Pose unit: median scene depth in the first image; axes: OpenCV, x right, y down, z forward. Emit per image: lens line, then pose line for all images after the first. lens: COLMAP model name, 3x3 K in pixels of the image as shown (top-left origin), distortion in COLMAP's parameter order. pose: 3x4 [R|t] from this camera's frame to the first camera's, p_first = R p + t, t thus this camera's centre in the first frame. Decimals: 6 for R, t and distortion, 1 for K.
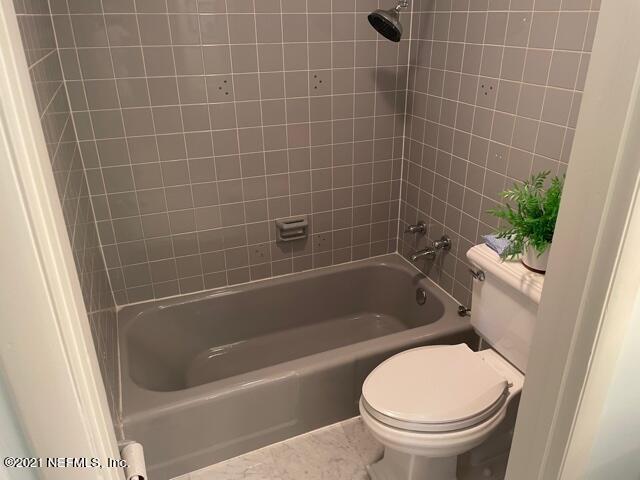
lens RADIAL K [[483.0, 0, 318.6], [0, 483.0, 238.5], [0, 0, 1]] dist [0.076091, -0.091941]
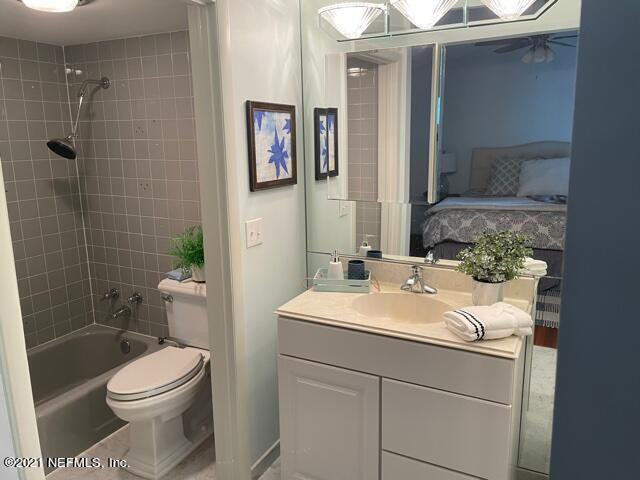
lens RADIAL K [[483.0, 0, 320.5], [0, 483.0, 238.6], [0, 0, 1]] dist [0.076091, -0.091941]
pose [[0.755239, -0.131404, 0.642143, -0.250691], [0.273585, 0.953472, -0.126657, 0.203303], [-0.595622, 0.271337, 0.756050, -0.462893]]
